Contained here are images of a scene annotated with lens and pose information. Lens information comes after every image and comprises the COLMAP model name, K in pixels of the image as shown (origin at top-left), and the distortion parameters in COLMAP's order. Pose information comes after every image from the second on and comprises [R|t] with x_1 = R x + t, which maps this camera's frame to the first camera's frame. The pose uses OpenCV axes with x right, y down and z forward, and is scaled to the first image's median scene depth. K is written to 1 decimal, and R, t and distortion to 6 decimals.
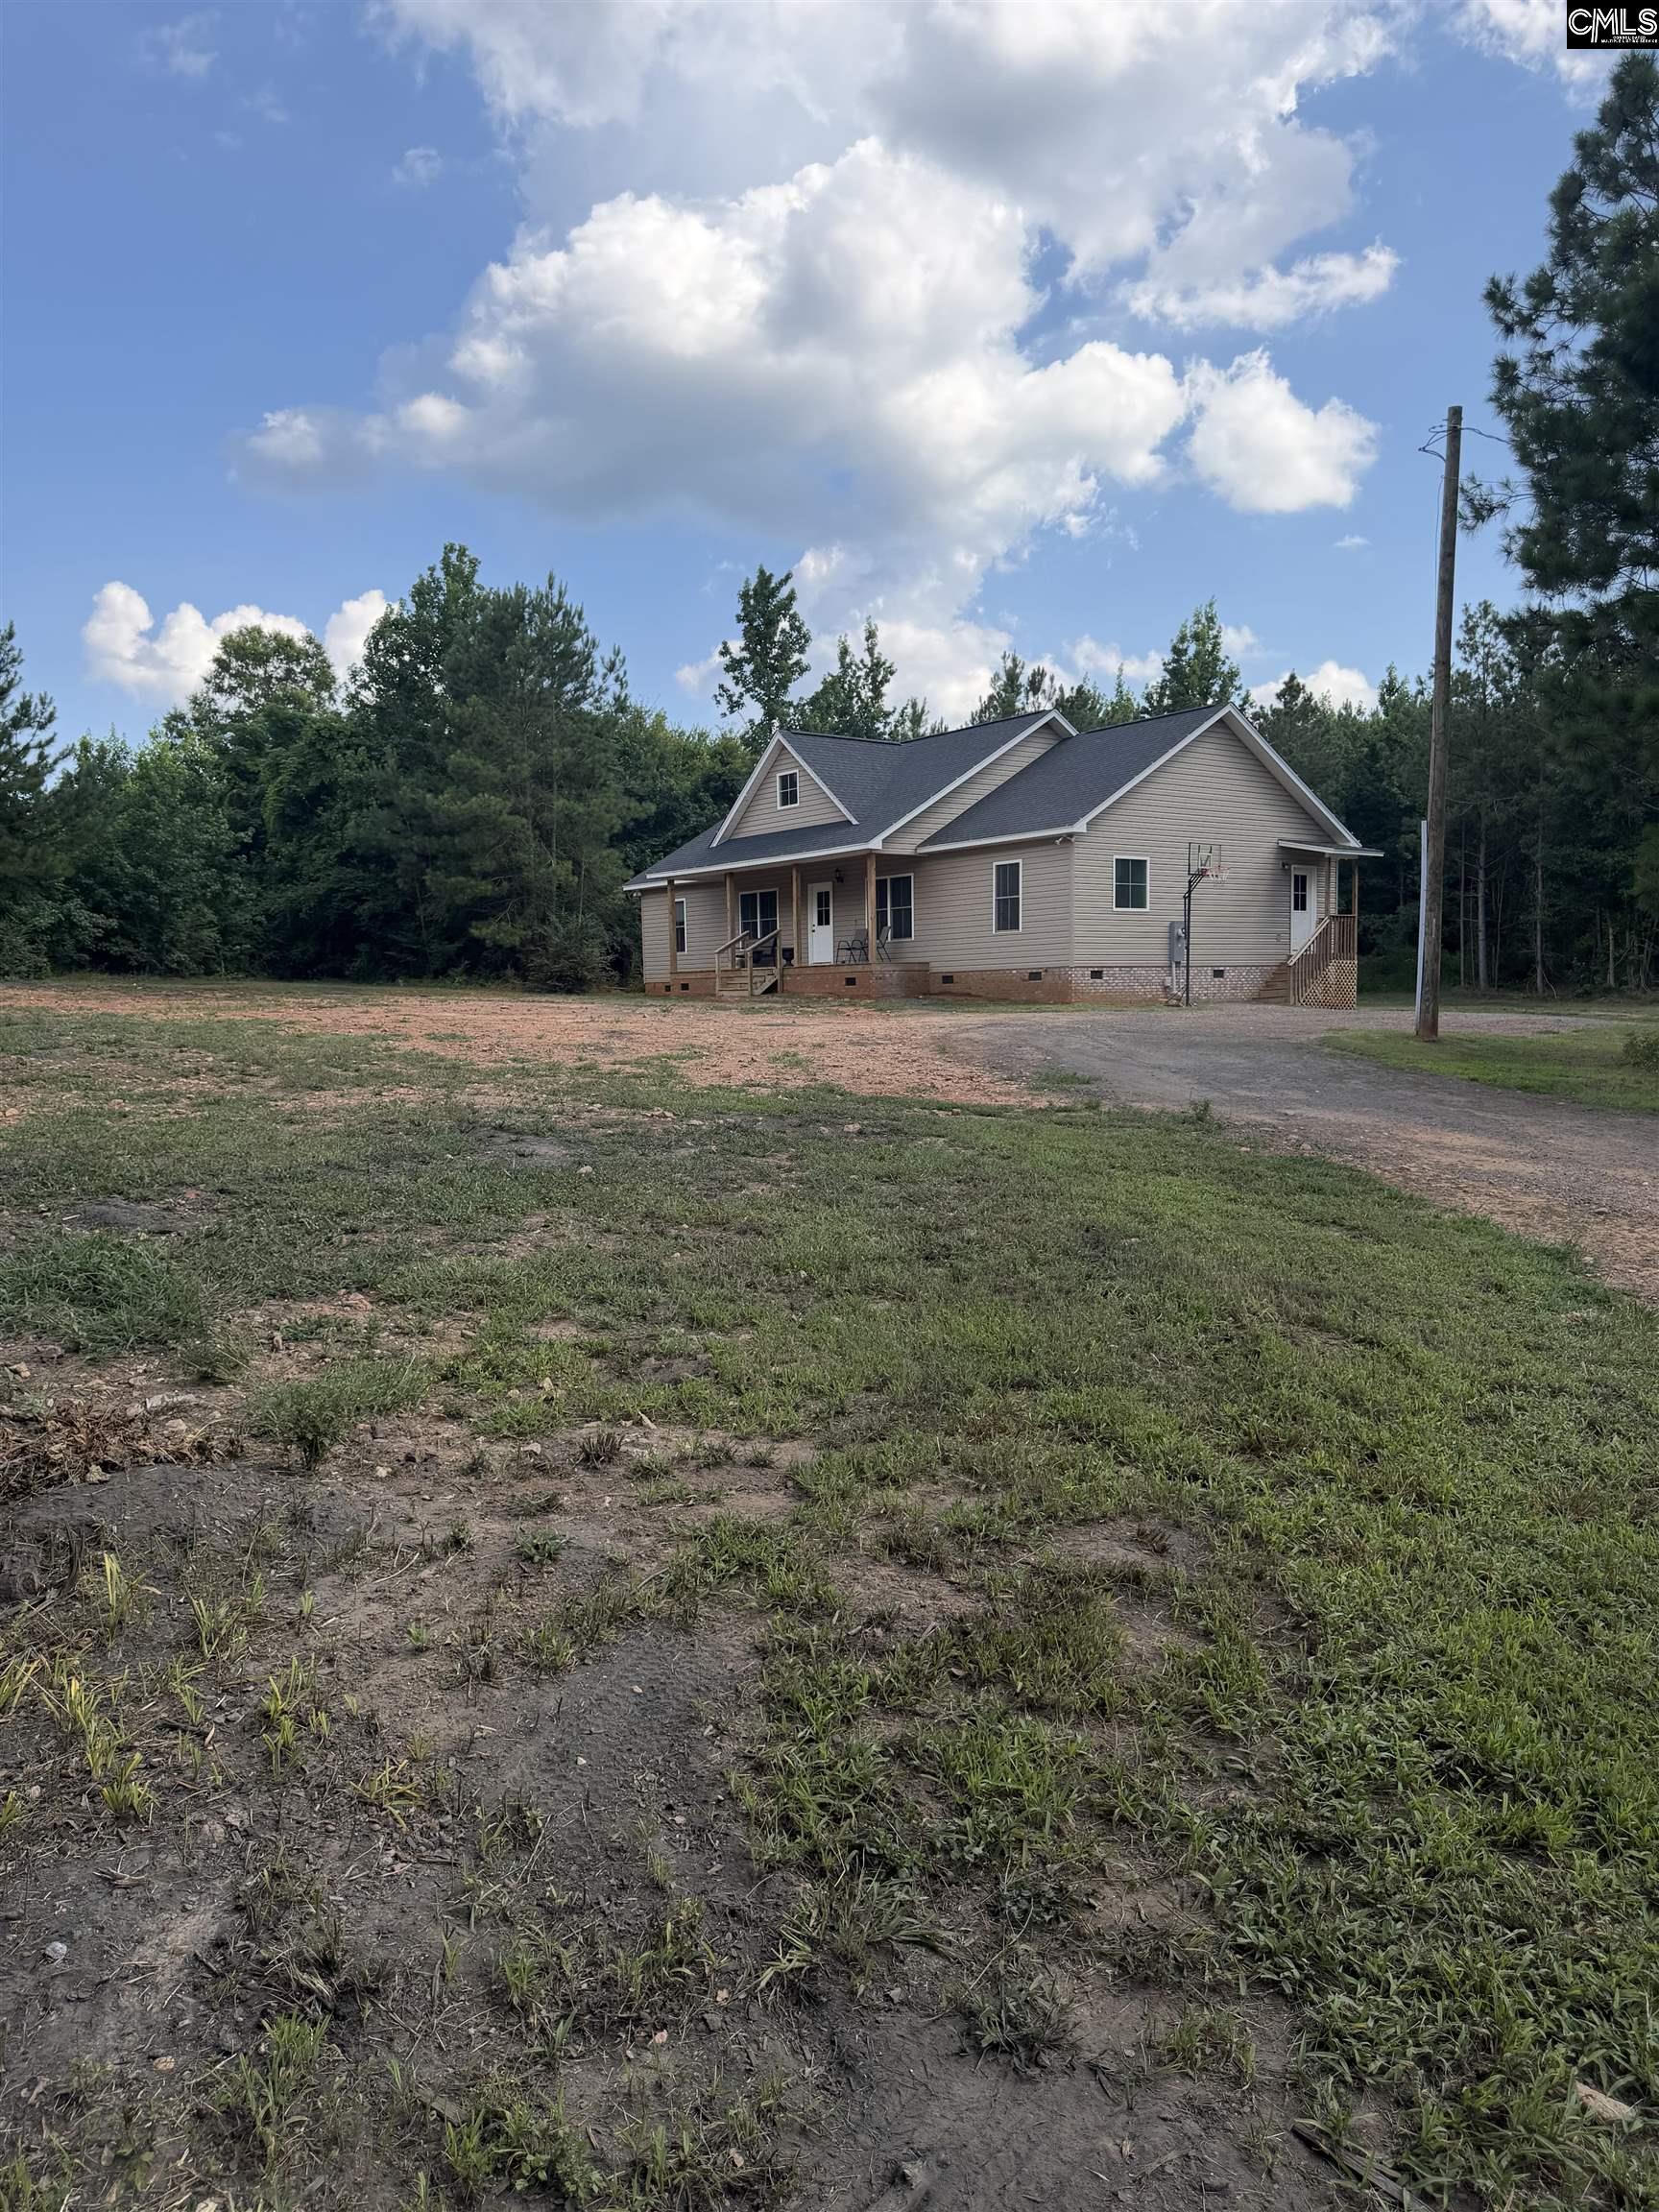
lens RADIAL K [[1543.6, 0, 822.3], [0, 1543.6, 1114.8], [0, 0, 1]] dist [0.160745, -0.335157]
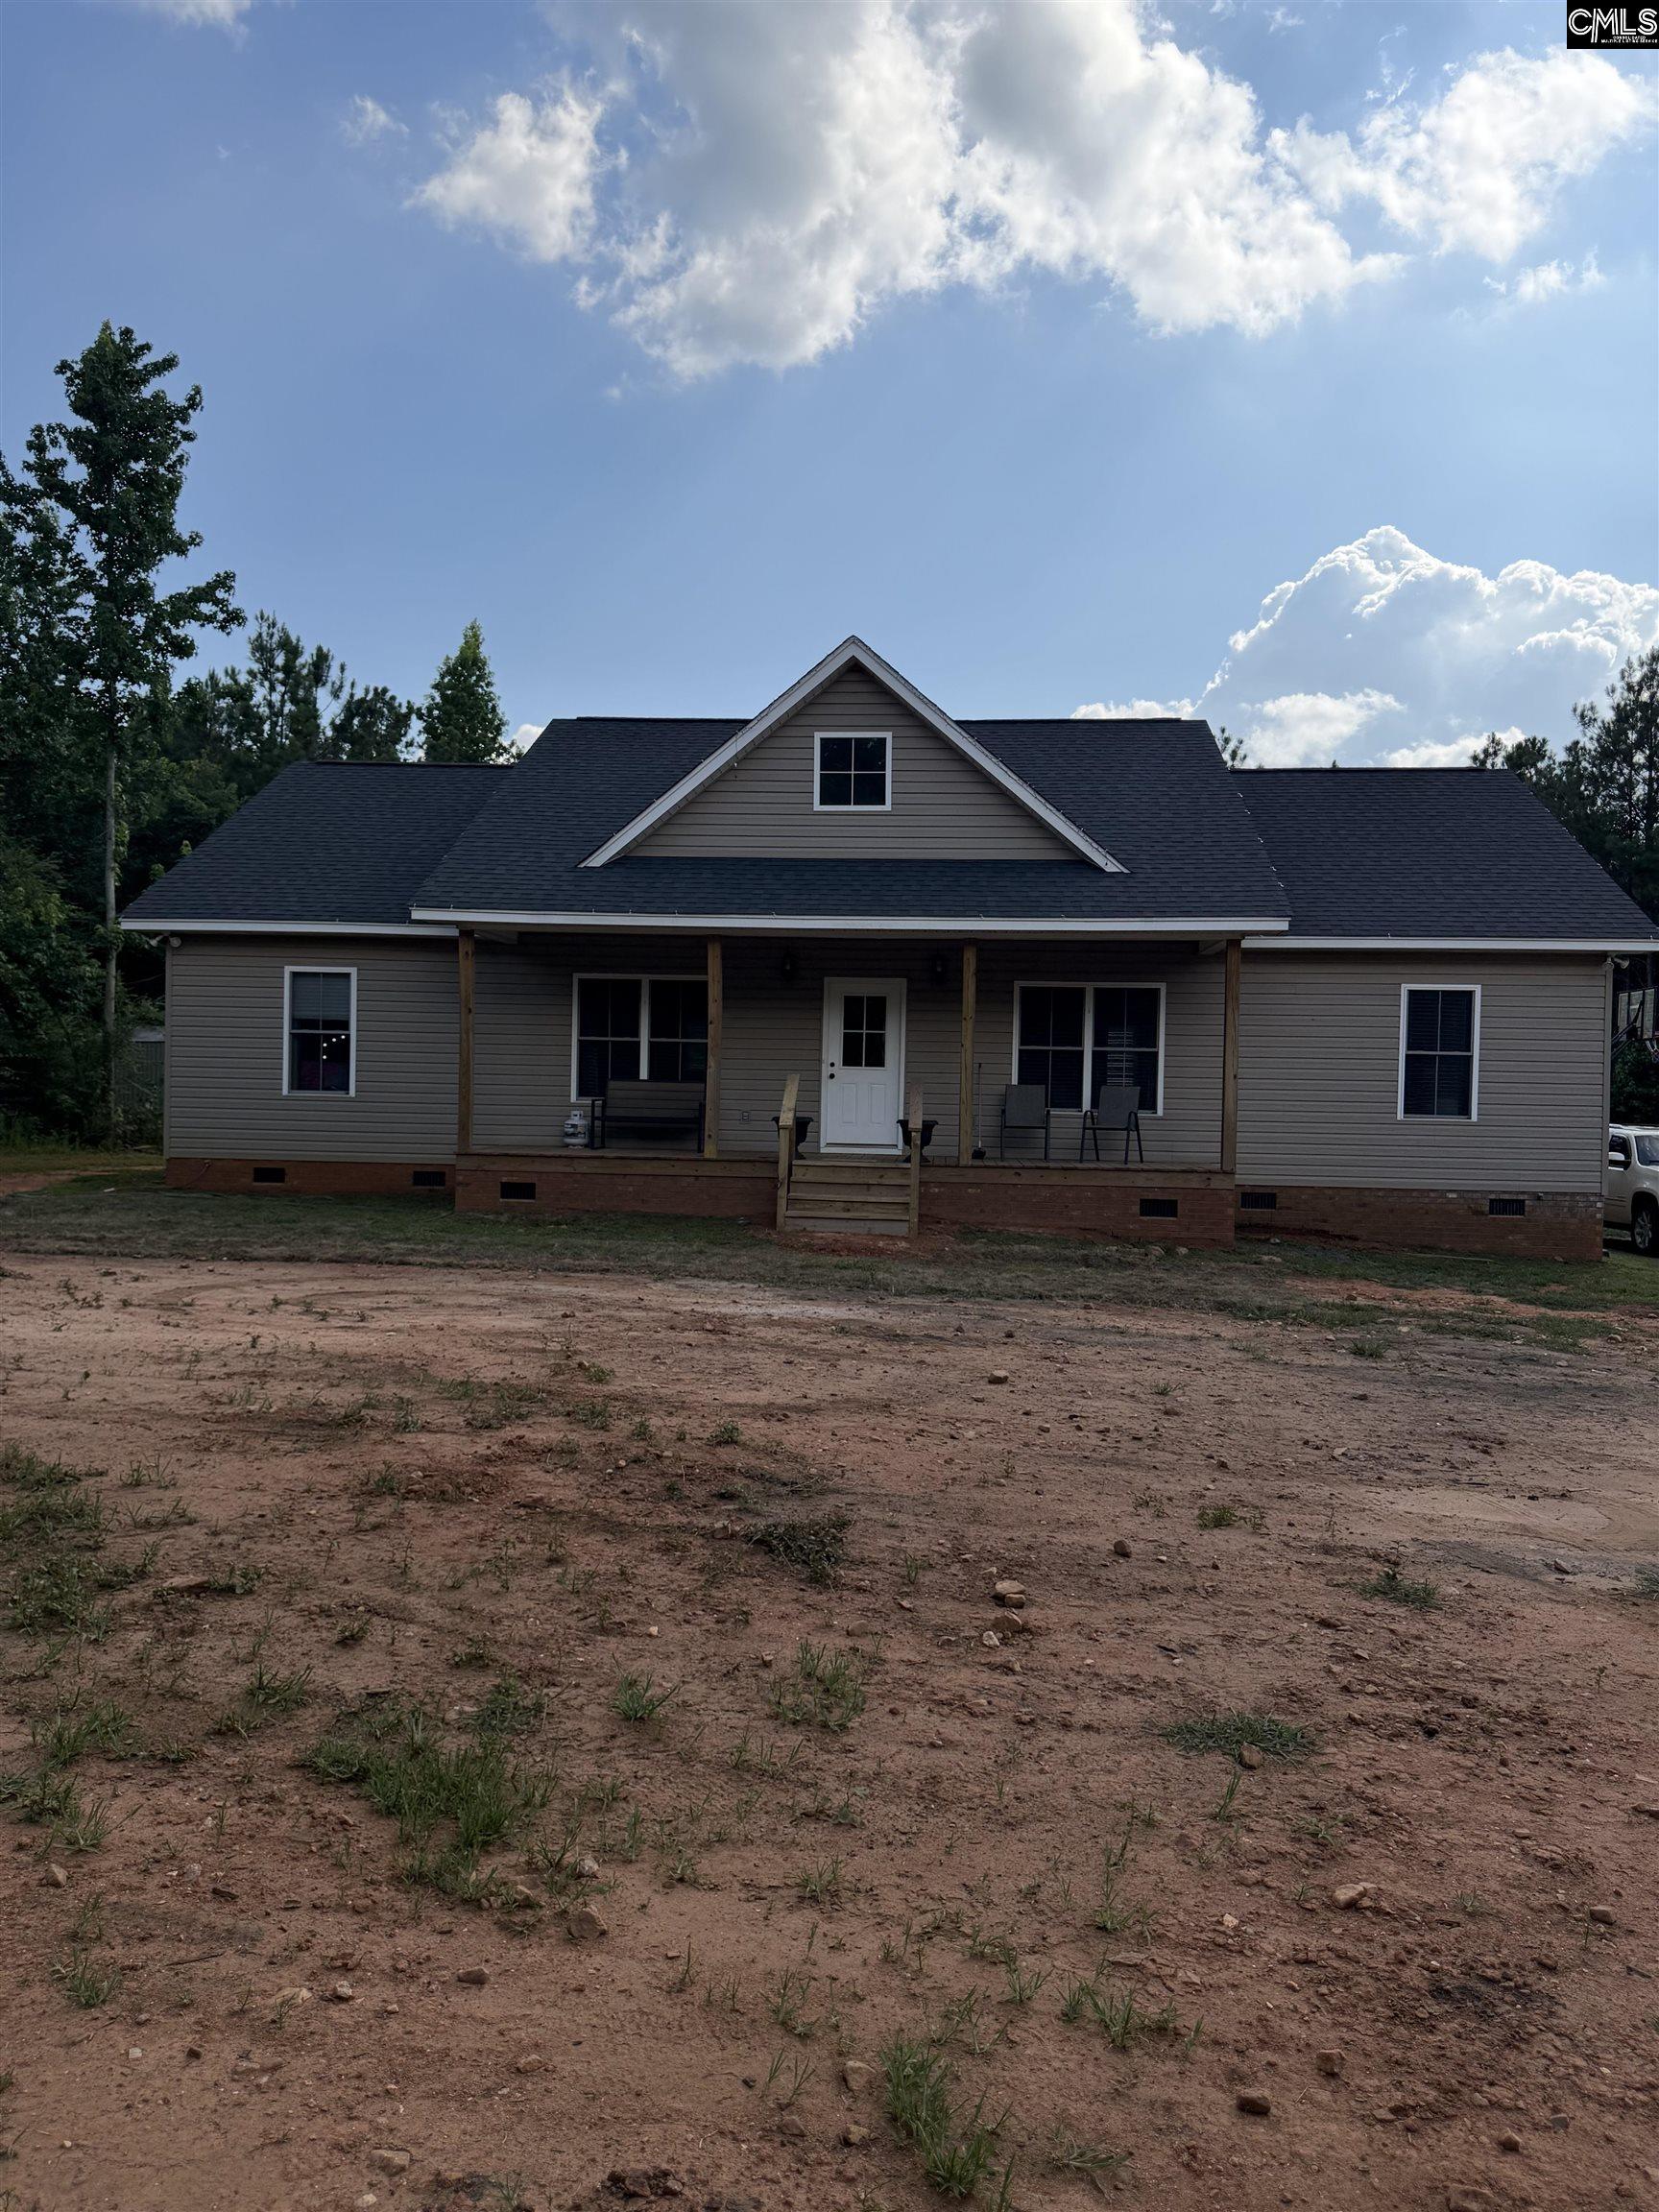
lens RADIAL K [[1556.8, 0, 829.5], [0, 1556.8, 1106.0], [0, 0, 1]] dist [0.022212, -0.006913]
pose [[0.685717, 0.035877, 0.726984, -0.275981], [0.020934, 0.997399, -0.068967, -0.062071], [-0.727568, 0.062510, 0.683182, 0.542528]]
